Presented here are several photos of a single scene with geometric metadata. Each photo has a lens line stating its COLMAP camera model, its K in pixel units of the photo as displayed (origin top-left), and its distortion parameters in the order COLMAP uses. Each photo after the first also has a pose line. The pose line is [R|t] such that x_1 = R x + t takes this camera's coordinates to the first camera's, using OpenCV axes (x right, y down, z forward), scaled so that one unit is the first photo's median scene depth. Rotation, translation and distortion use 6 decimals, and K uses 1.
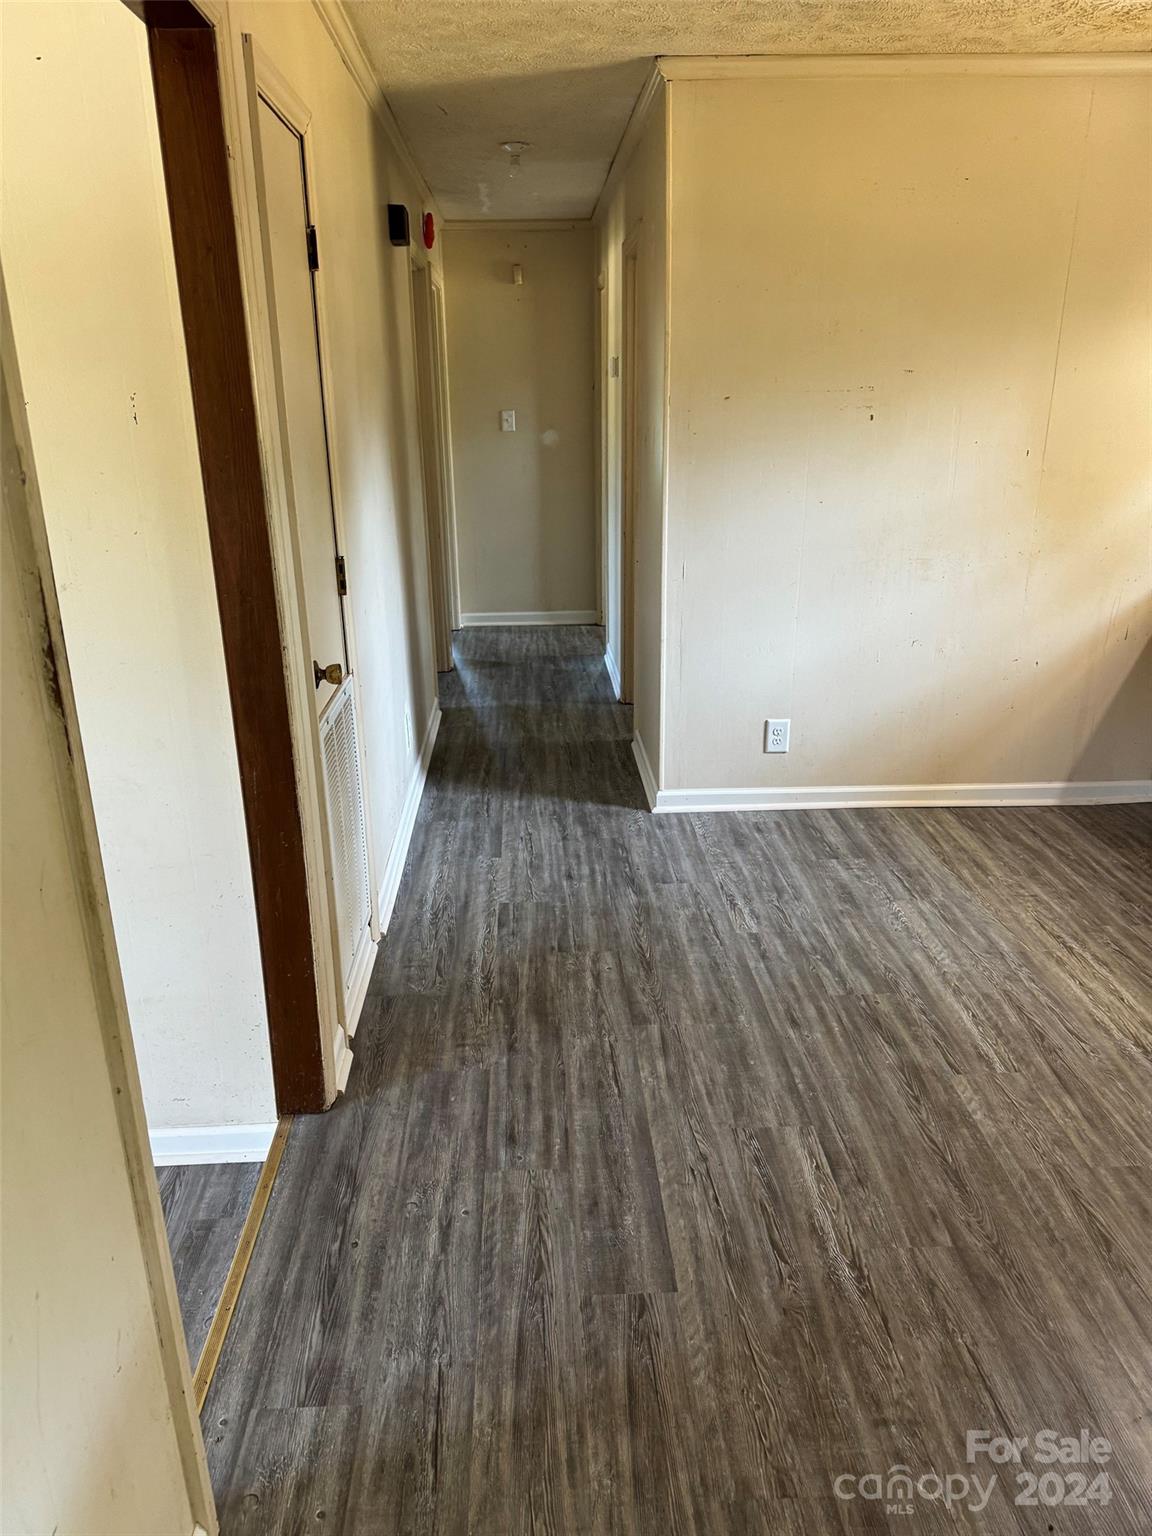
lens RADIAL K [[1089.1, 0, 568.3], [0, 1089.1, 768.4], [0, 0, 1]] dist [0.031426, -0.046705]
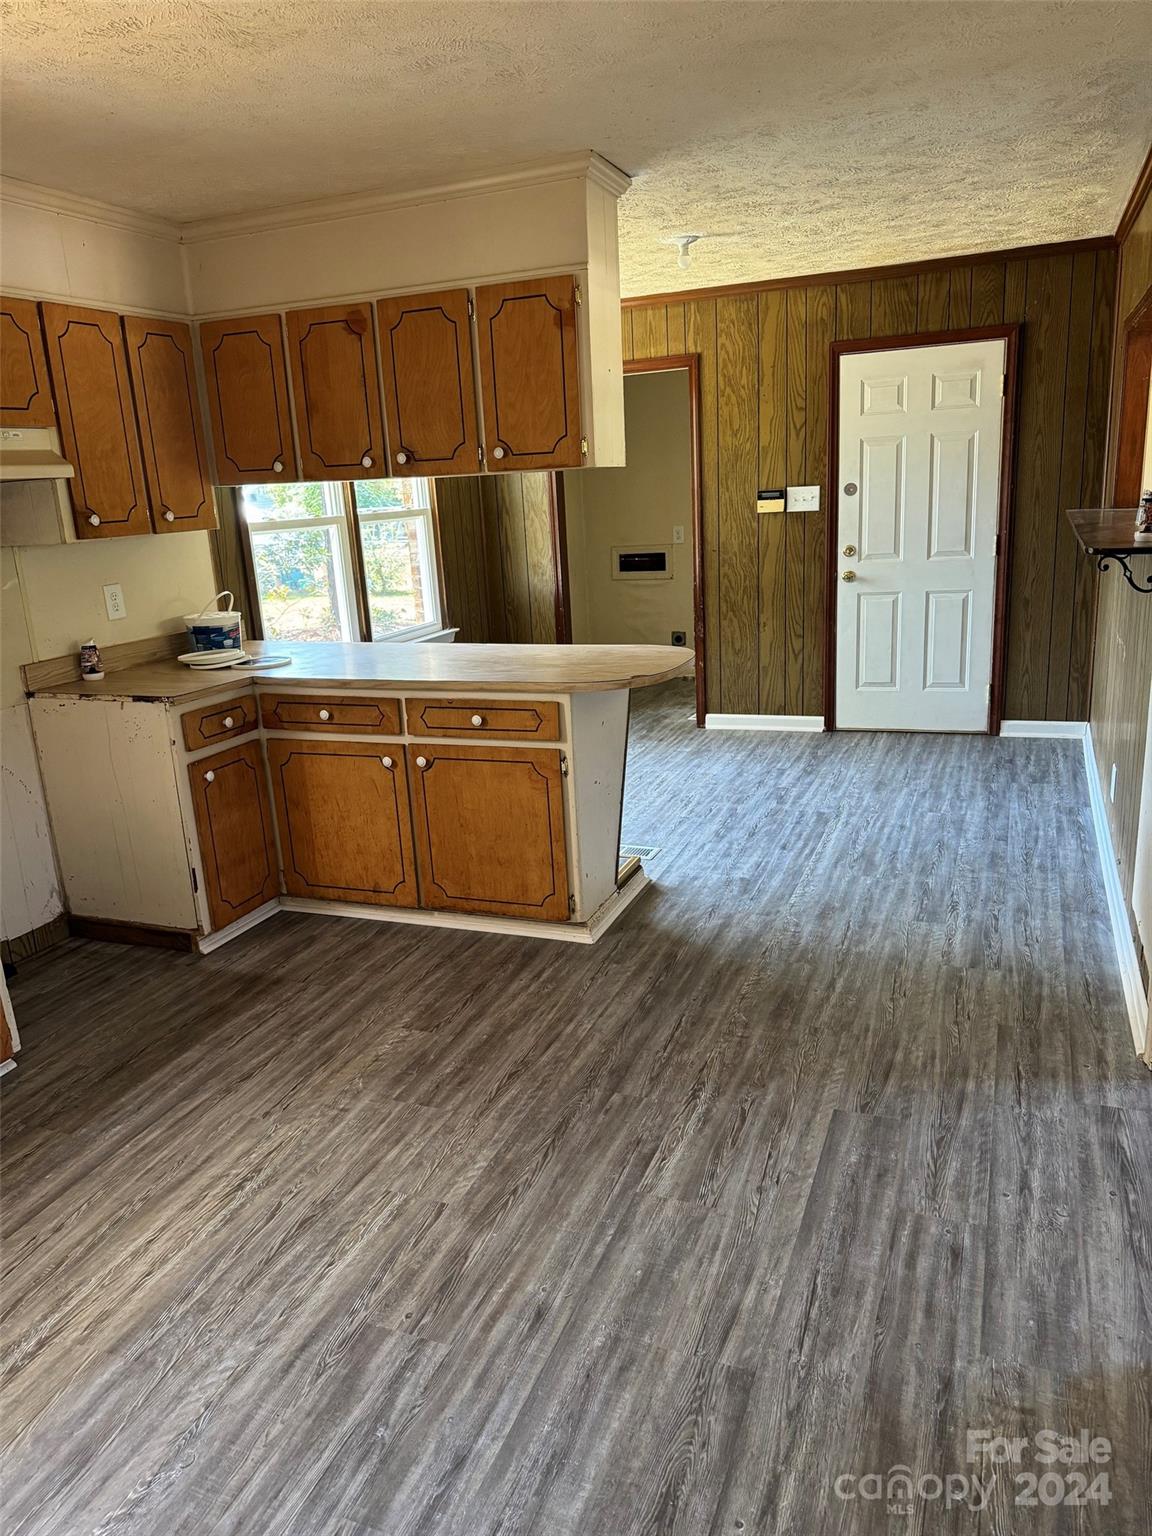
lens RADIAL K [[1089.3, 0, 570.3], [0, 1089.3, 772.5], [0, 0, 1]] dist [0.031361, -0.040449]
pose [[-0.909897, -0.040227, 0.412880, -0.114852], [0.203367, 0.824227, 0.528481, -0.511026], [-0.361566, 0.564829, -0.741780, 1.494991]]
